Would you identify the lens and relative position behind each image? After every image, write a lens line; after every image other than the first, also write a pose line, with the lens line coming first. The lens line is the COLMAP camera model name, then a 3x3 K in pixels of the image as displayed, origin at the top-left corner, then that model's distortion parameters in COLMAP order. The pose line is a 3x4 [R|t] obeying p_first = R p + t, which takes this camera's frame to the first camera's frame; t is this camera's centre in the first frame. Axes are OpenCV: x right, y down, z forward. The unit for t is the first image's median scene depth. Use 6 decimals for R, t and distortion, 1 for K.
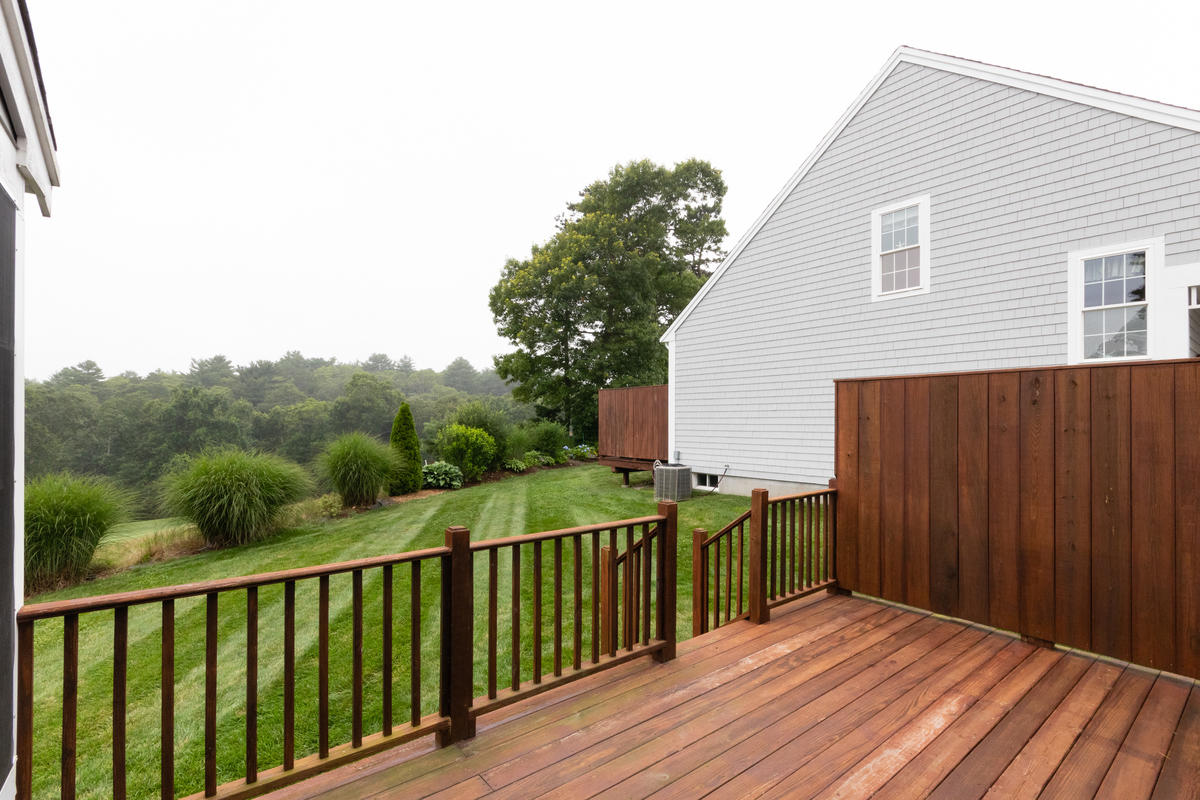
lens RADIAL K [[591.5, 0, 611.9], [0, 591.5, 411.4], [0, 0, 1]] dist [0.002641, 0.001148]
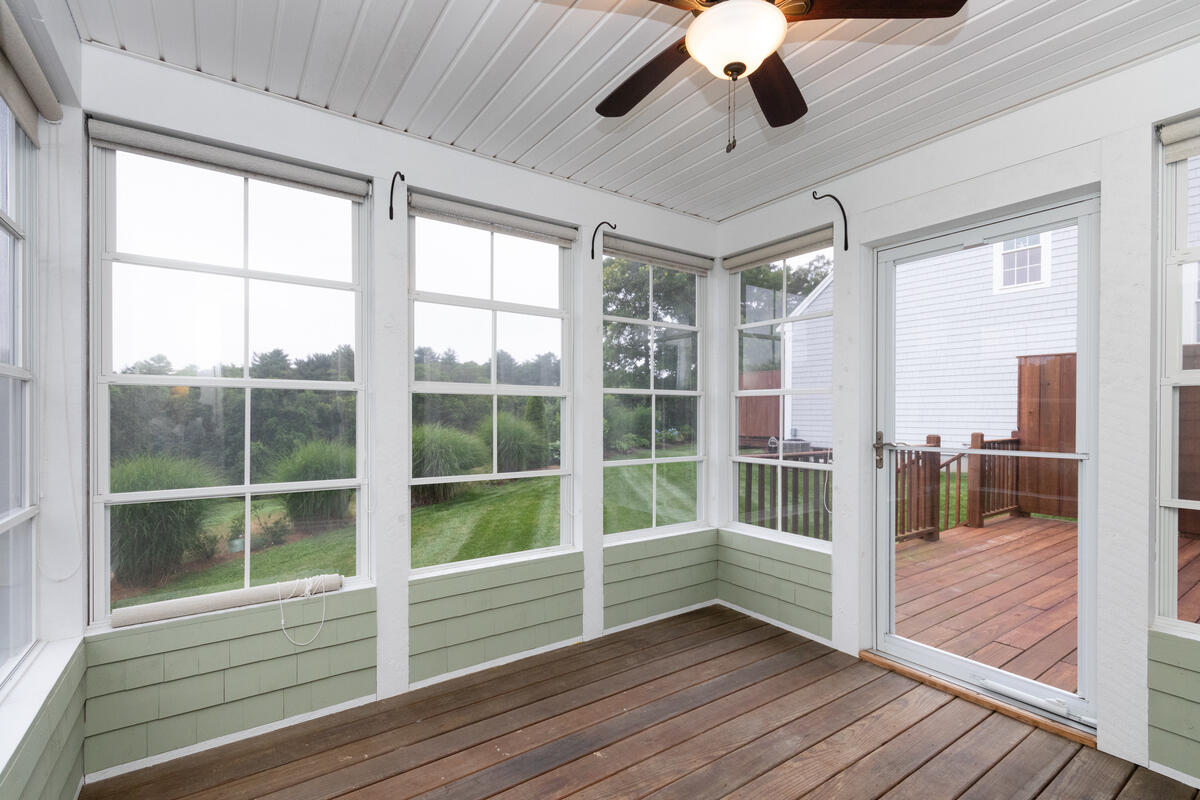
lens RADIAL K [[631.5, 0, 557.8], [0, 631.5, 420.5], [0, 0, 1]] dist [0.004008, -0.000076]
pose [[0.998265, 0.001536, -0.058854, -0.212523], [-0.000525, 0.999852, 0.017192, 0.024786], [0.058872, -0.017132, 0.998119, -0.180158]]
